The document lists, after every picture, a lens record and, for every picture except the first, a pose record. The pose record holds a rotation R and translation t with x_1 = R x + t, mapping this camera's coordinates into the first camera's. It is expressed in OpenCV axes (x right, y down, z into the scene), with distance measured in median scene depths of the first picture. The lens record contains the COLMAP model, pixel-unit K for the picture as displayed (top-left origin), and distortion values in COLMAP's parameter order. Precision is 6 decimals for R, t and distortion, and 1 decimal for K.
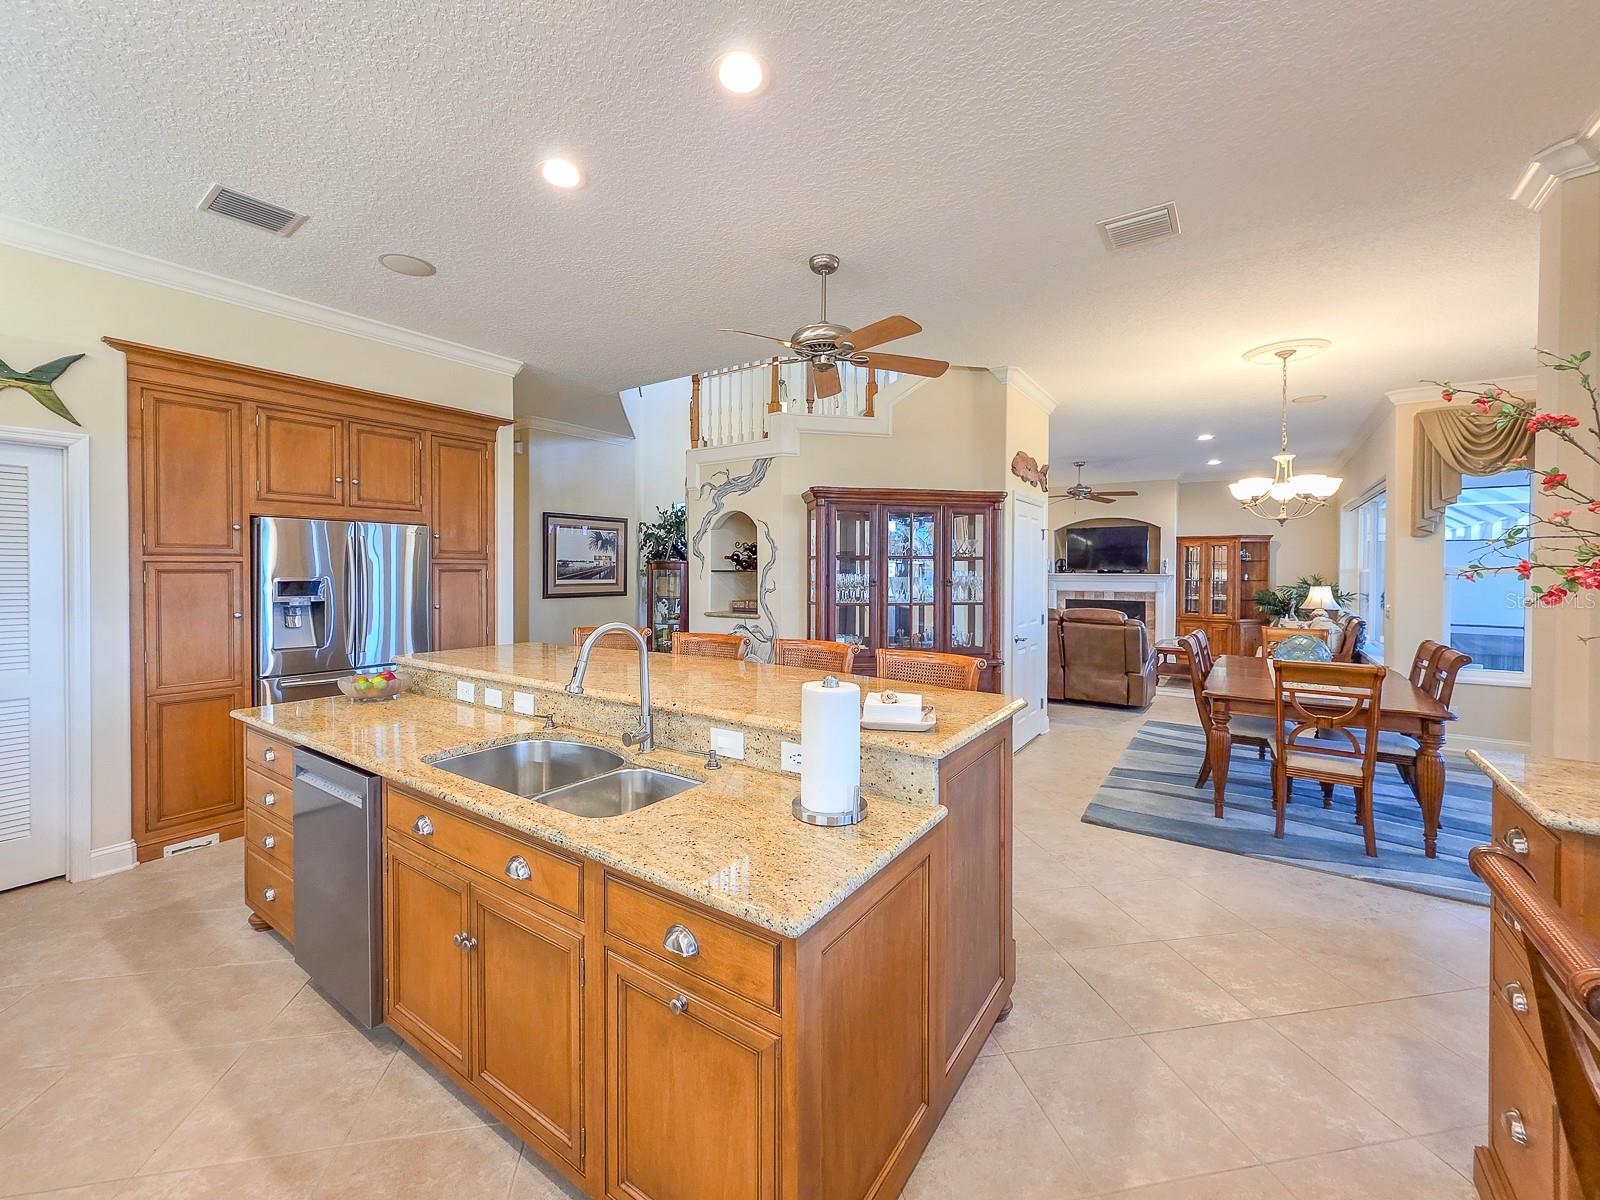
lens RADIAL K [[651.0, 0, 802.3], [0, 651.0, 576.1], [0, 0, 1]] dist [-0.000481, -0.000085]
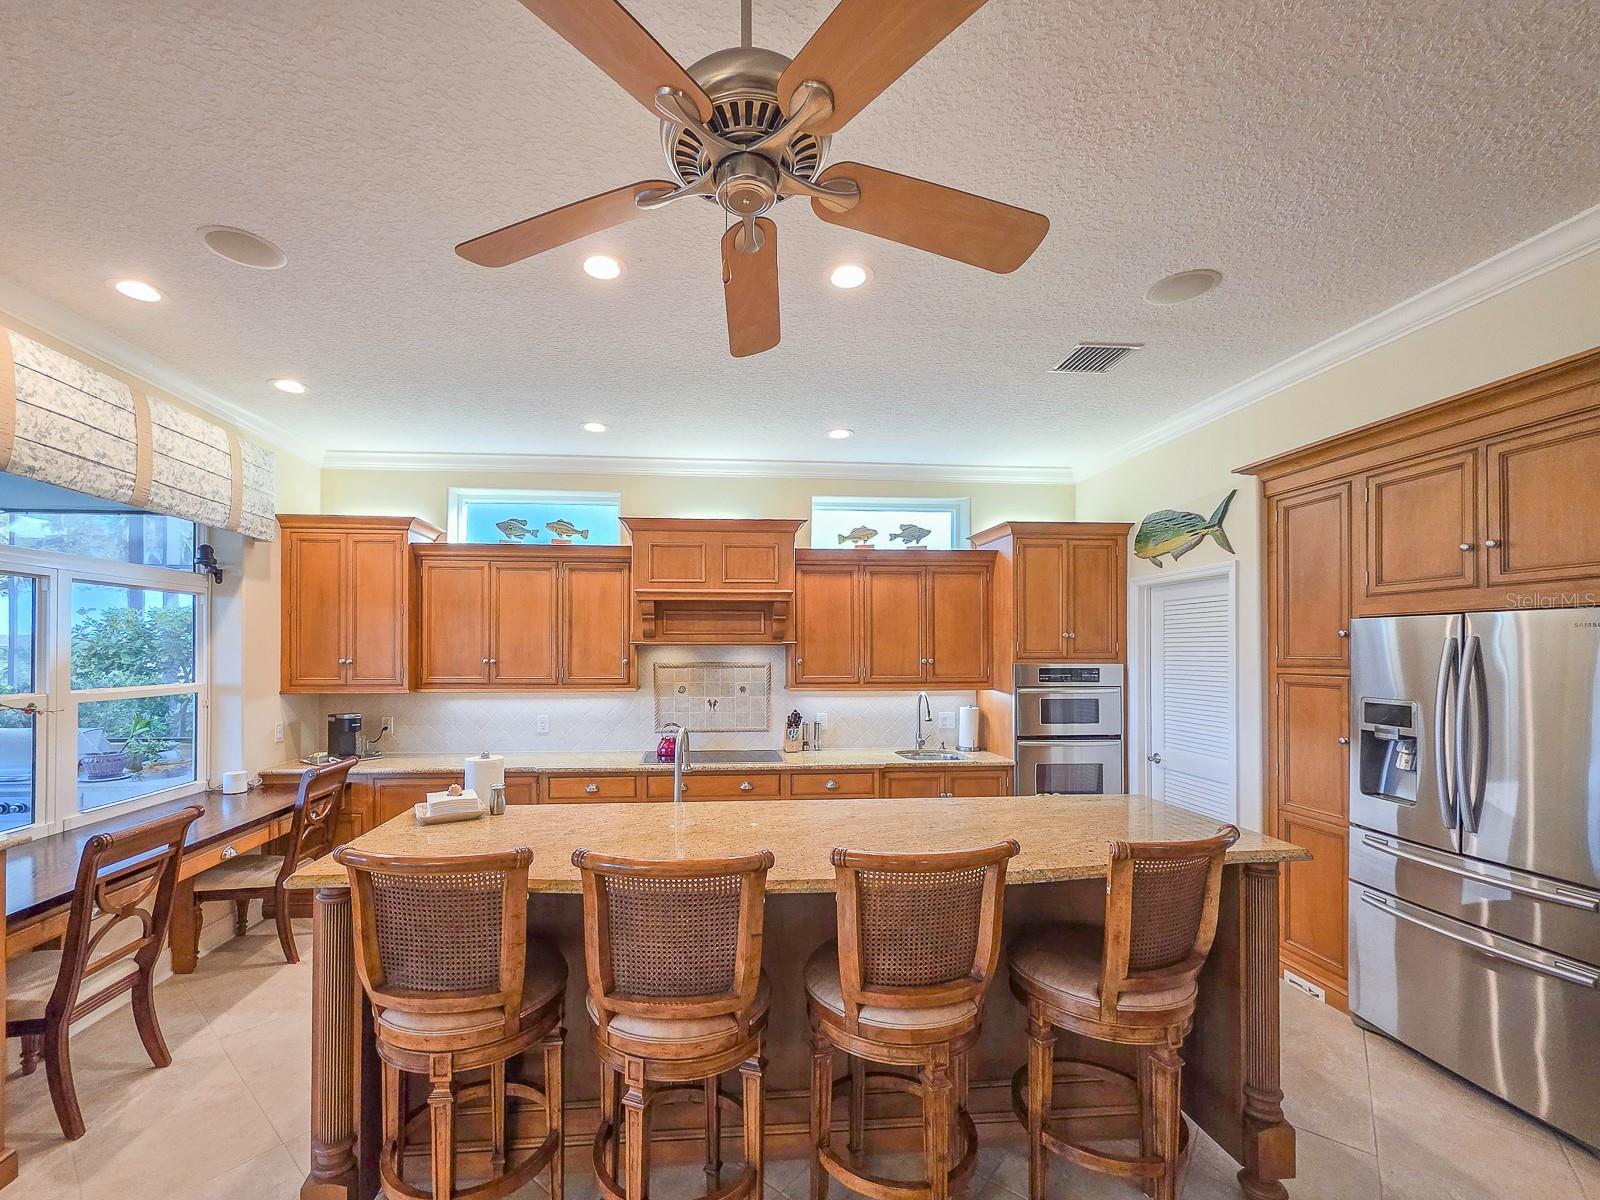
lens RADIAL K [[660.5, 0, 748.4], [0, 660.5, 647.0], [0, 0, 1]] dist [0.000837, 0.000228]
pose [[-0.780750, -0.008193, -0.624790, 0.218354], [-0.011074, 0.999938, 0.000727, -0.045616], [0.624745, 0.007487, -0.780793, 1.070230]]
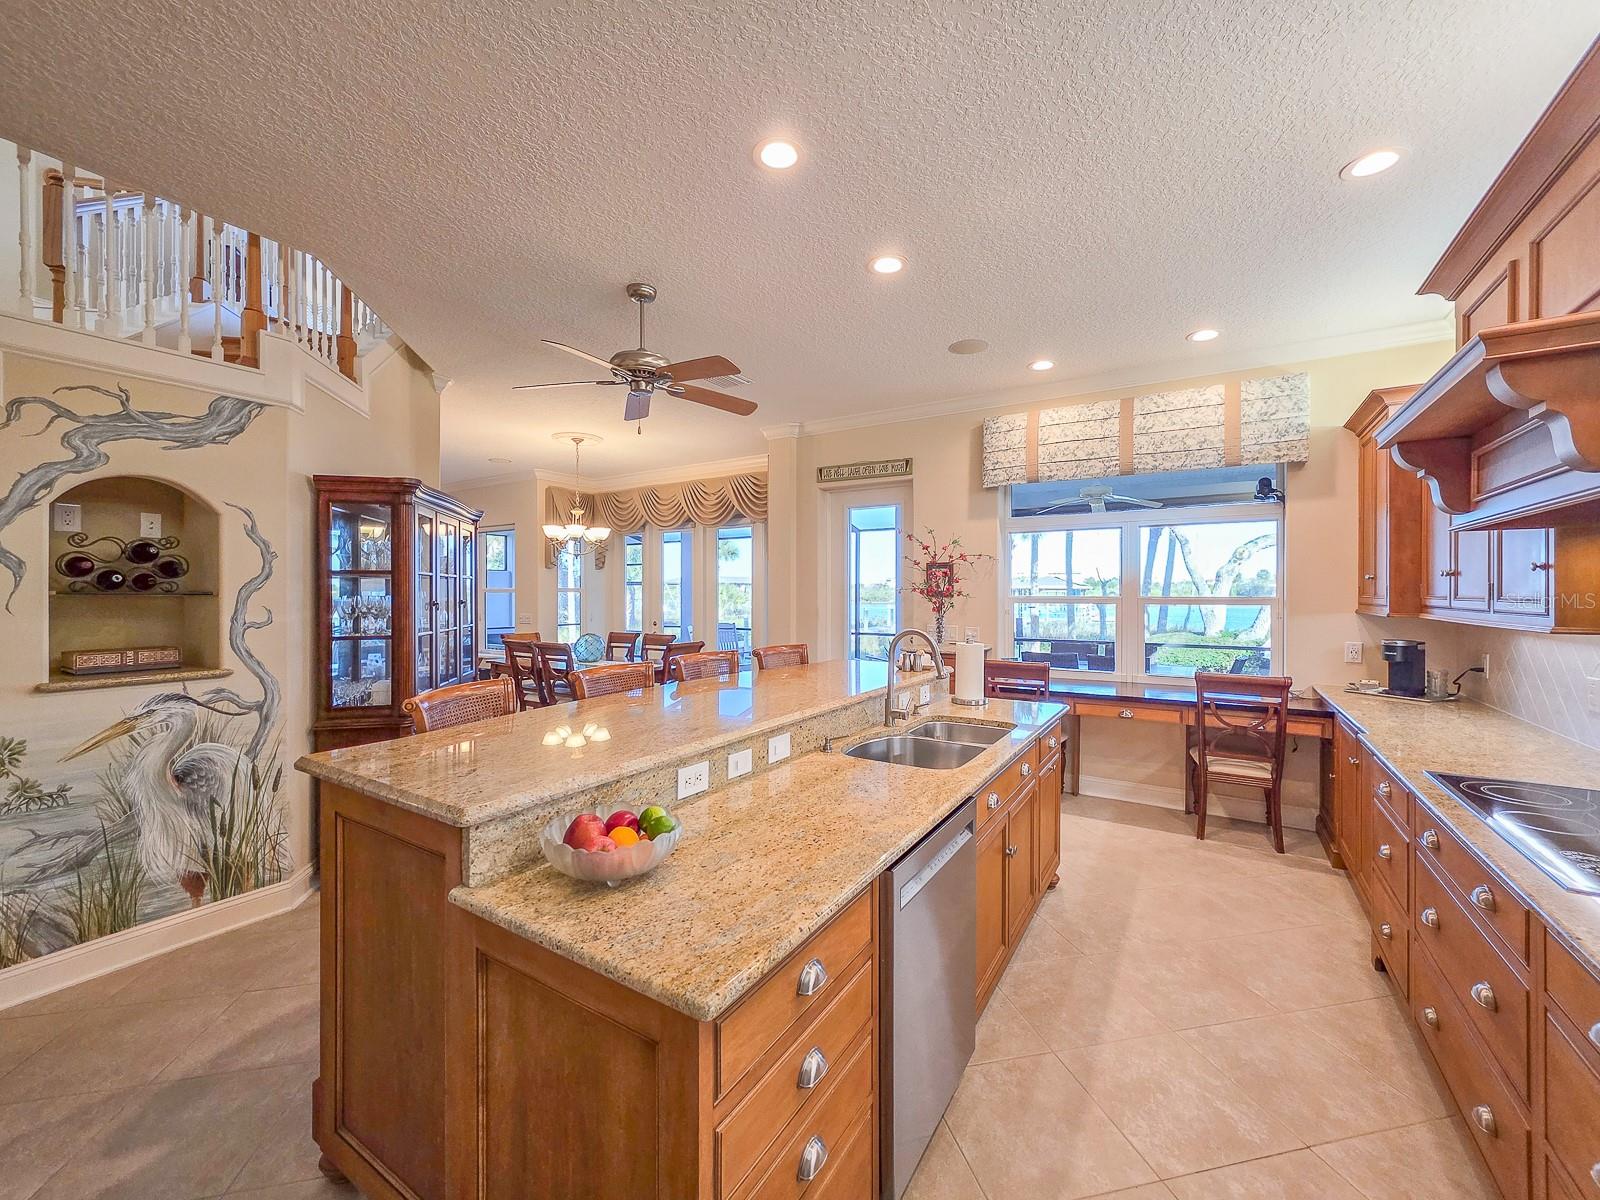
lens RADIAL K [[646.8, 0, 800.0], [0, 646.8, 600.0], [0, 0, 1]] dist [-0.000144, -0.000048]
pose [[-0.039306, -0.015889, 0.999101, -0.820006], [0.011479, 0.999800, 0.016352, -0.006146], [-0.999161, 0.012112, -0.039115, 0.652263]]
